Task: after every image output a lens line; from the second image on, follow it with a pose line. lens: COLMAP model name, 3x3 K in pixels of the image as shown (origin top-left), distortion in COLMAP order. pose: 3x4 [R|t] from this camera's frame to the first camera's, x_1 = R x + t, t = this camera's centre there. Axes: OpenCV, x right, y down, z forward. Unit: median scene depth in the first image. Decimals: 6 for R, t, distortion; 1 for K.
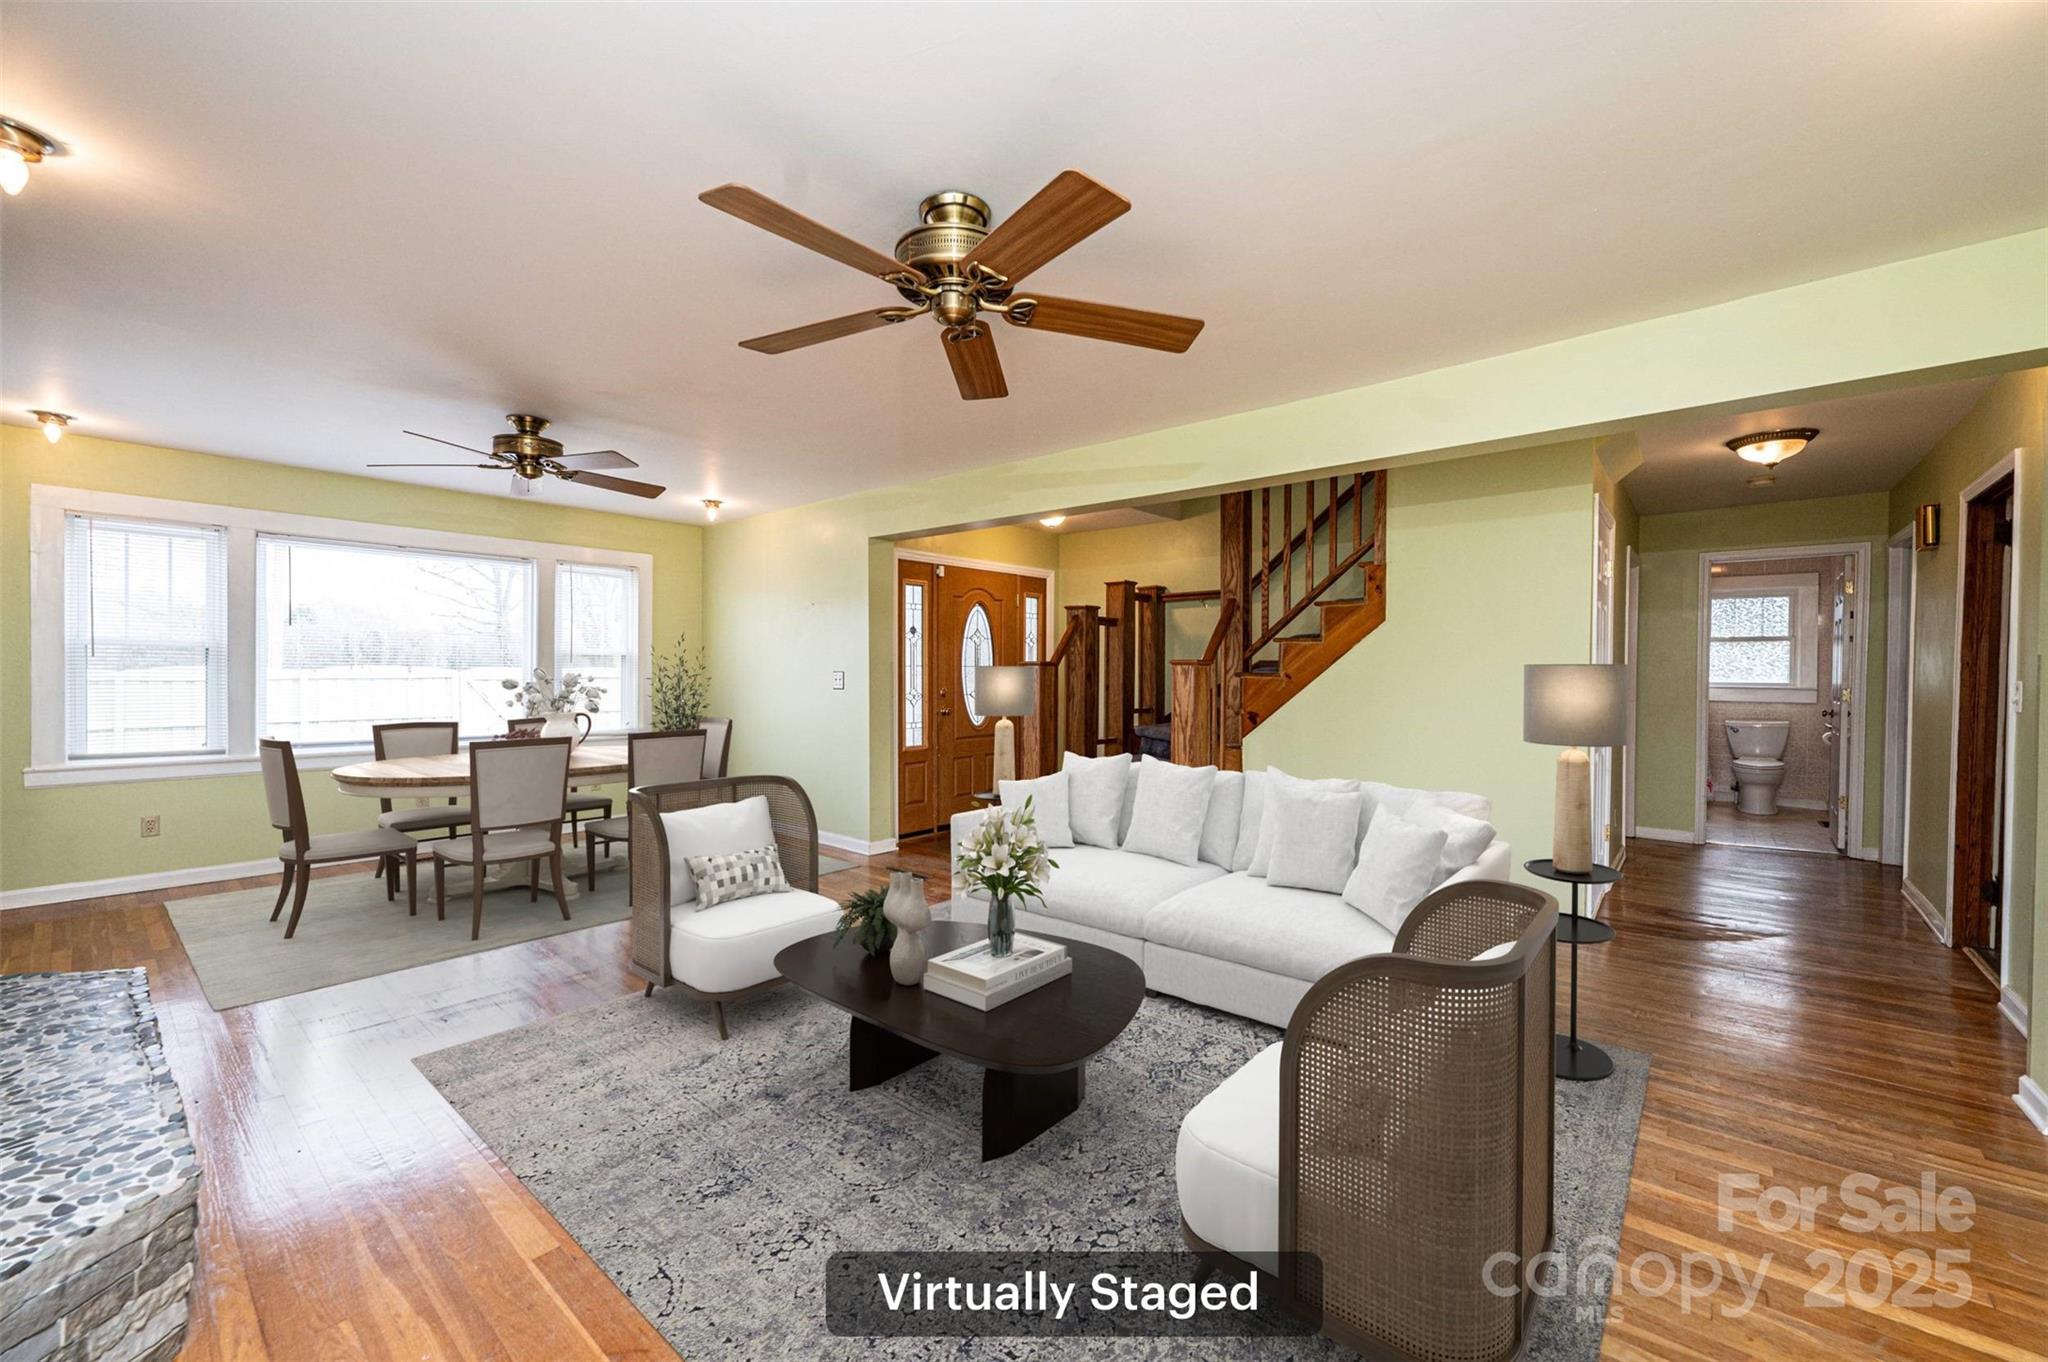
lens RADIAL K [[813.2, 0, 1024.0], [0, 813.2, 681.0], [0, 0, 1]] dist [-0.002478, 0.000378]
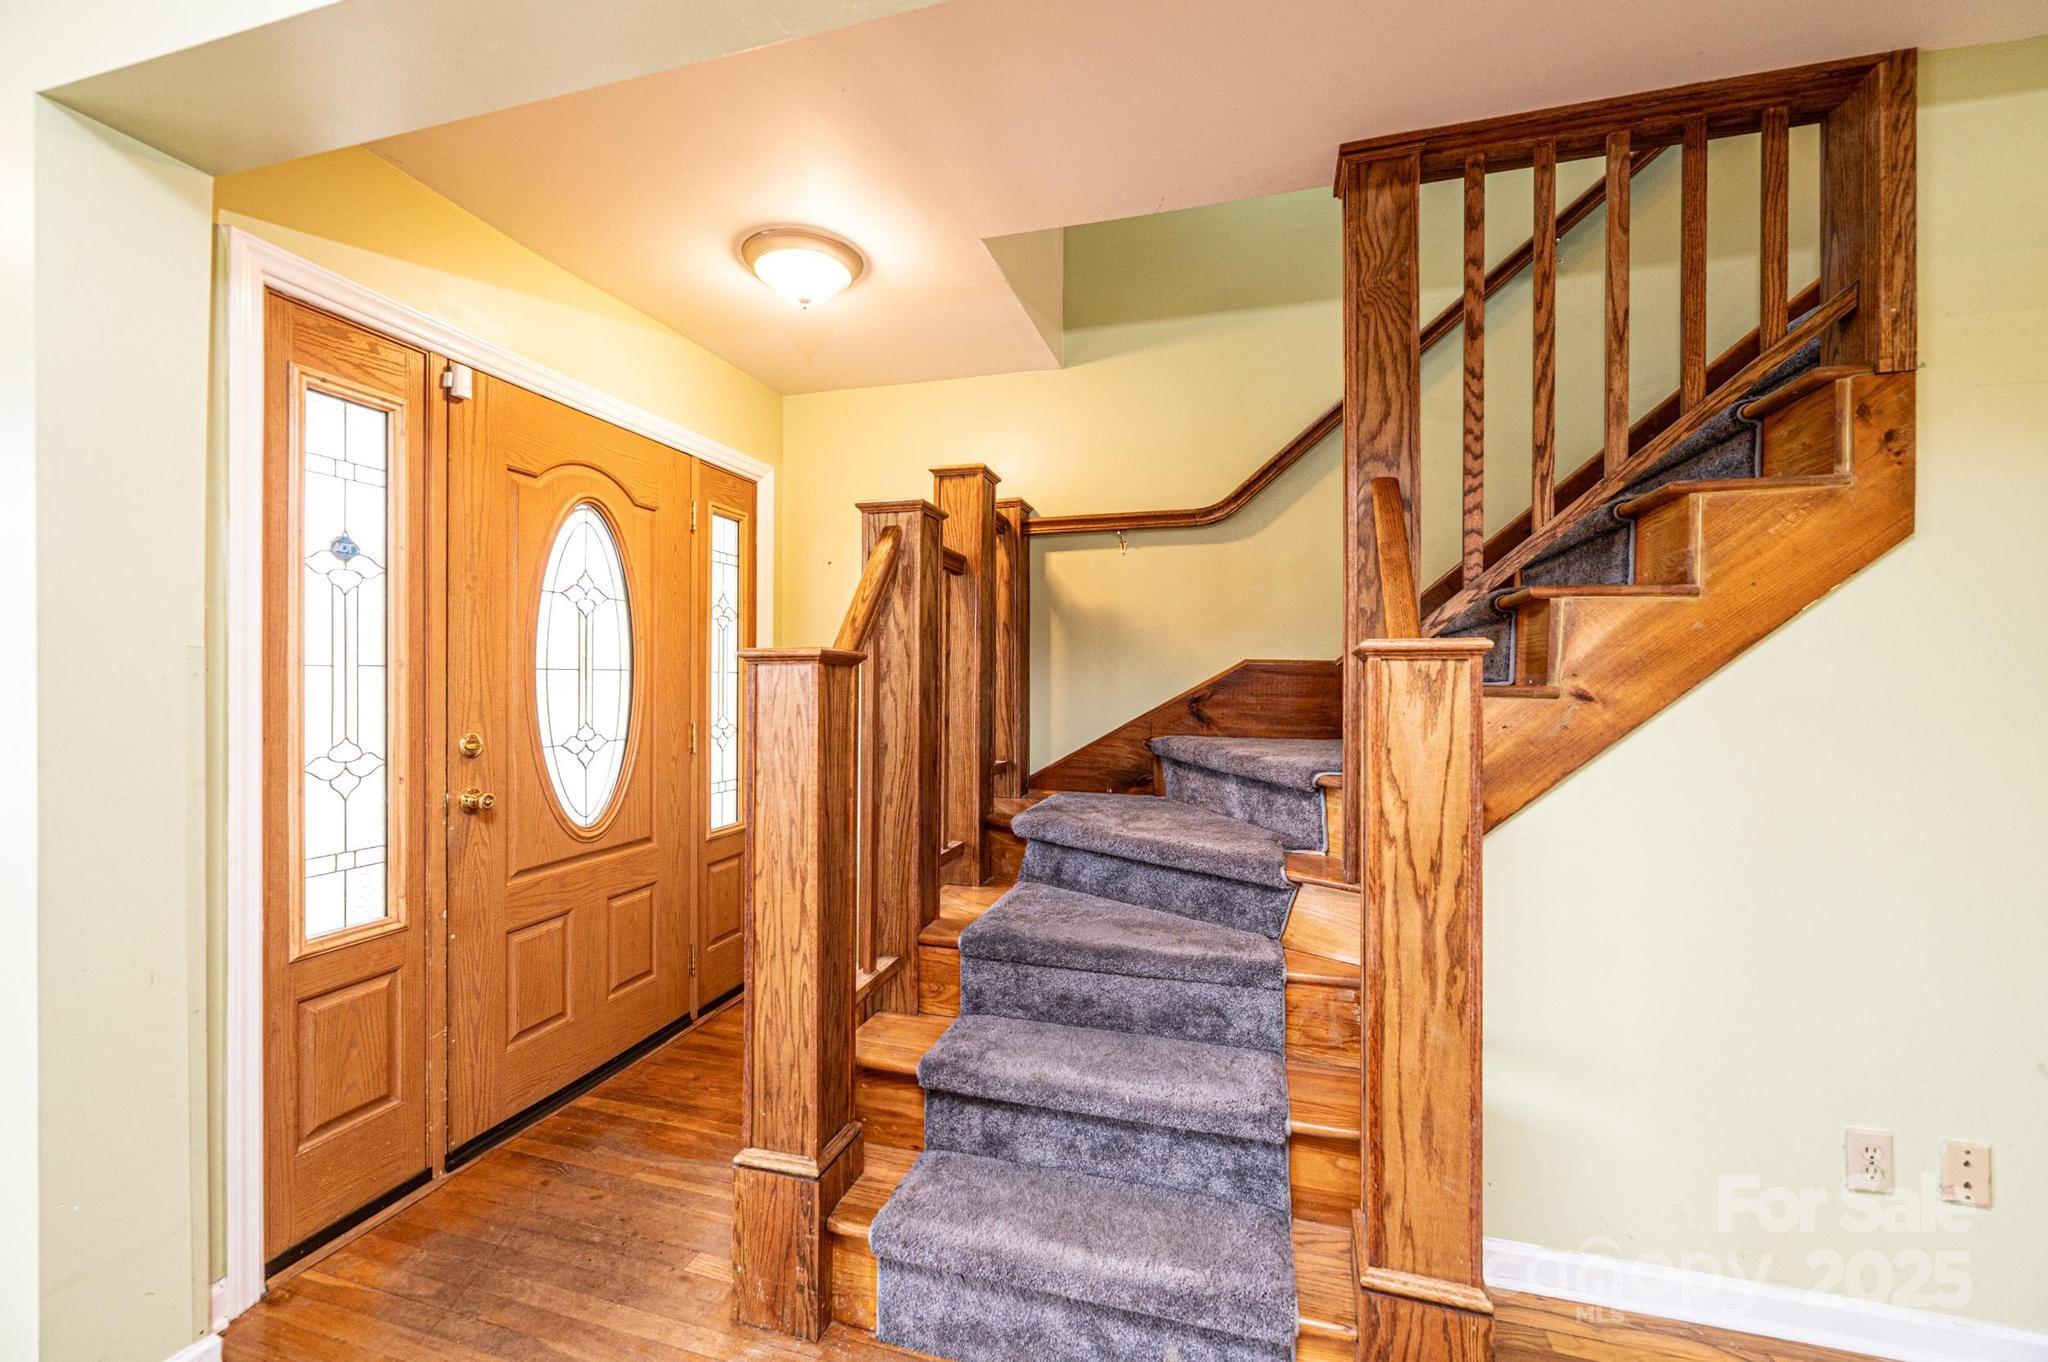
lens RADIAL K [[810.9, 0, 1024.0], [0, 810.9, 681.0], [0, 0, 1]] dist [-0.001932, 0.000175]
pose [[0.912948, -0.002079, 0.408070, -0.026345], [0.006366, 0.999938, -0.009148, -0.008451], [-0.408026, 0.010949, 0.912905, 0.609632]]
